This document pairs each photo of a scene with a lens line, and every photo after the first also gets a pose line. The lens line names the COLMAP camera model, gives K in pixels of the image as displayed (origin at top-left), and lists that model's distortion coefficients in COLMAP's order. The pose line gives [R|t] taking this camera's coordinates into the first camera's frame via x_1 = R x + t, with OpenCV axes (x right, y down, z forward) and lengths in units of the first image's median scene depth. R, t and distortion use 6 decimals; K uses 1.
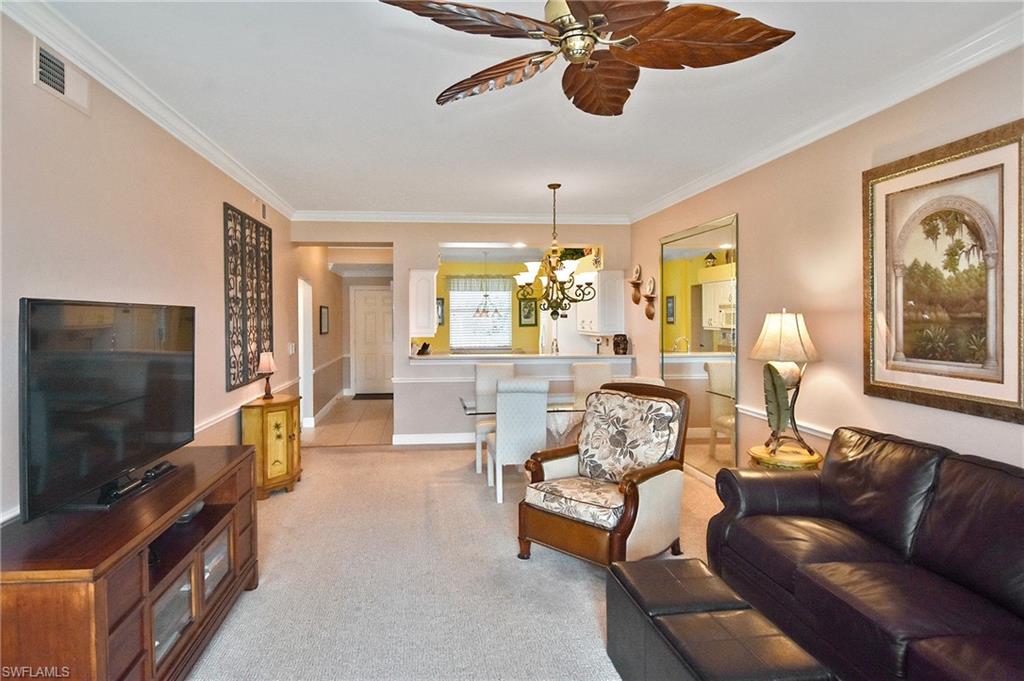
lens RADIAL K [[615.4, 0, 481.4], [0, 615.4, 337.8], [0, 0, 1]] dist [0.086740, 0.000657]
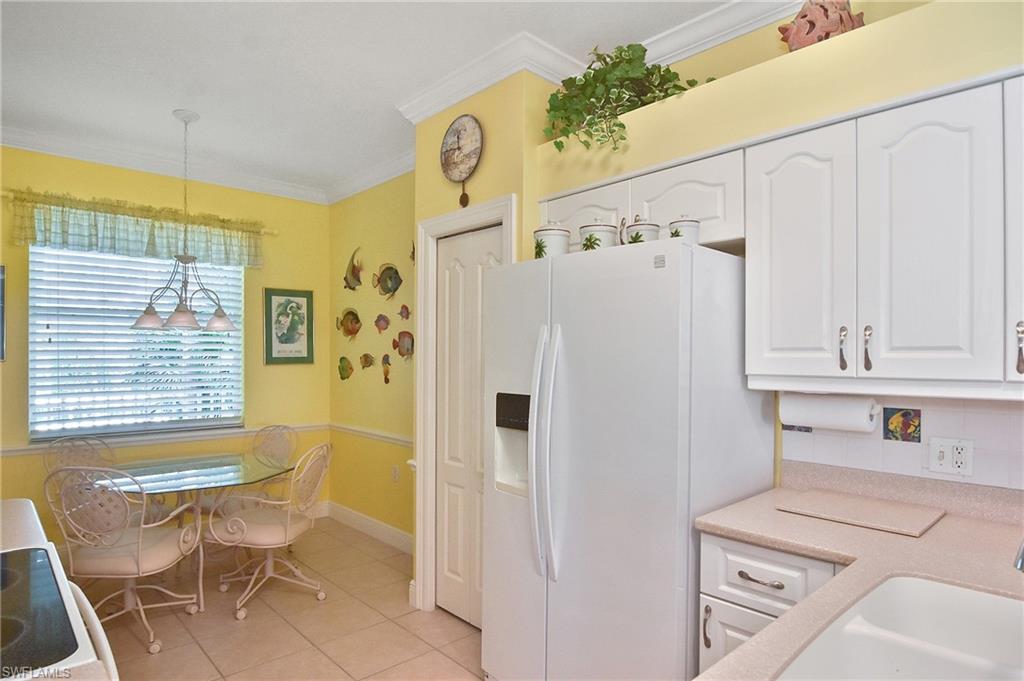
lens RADIAL K [[567.9, 0, 496.1], [0, 567.9, 356.9], [0, 0, 1]] dist [-0.011692, -0.000841]
pose [[0.799058, 0.003541, 0.601243, -0.076634], [0.017234, 0.999437, -0.028791, -0.022789], [-0.601007, 0.033368, 0.798547, 1.454197]]
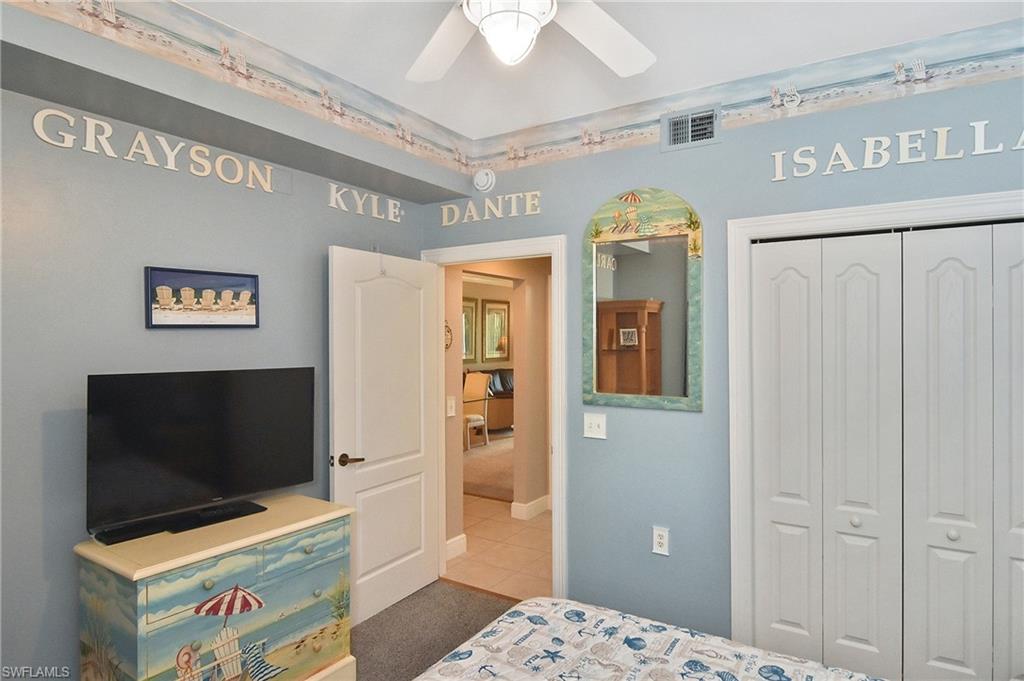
lens RADIAL K [[559.4, 0, 507.7], [0, 559.4, 336.1], [0, 0, 1]] dist [0.003867, 0.000317]
pose [[-0.790621, 0.002660, 0.612300, -0.950837], [0.023793, 0.999369, 0.026381, -0.084732], [-0.611844, 0.035426, -0.790185, 2.121413]]
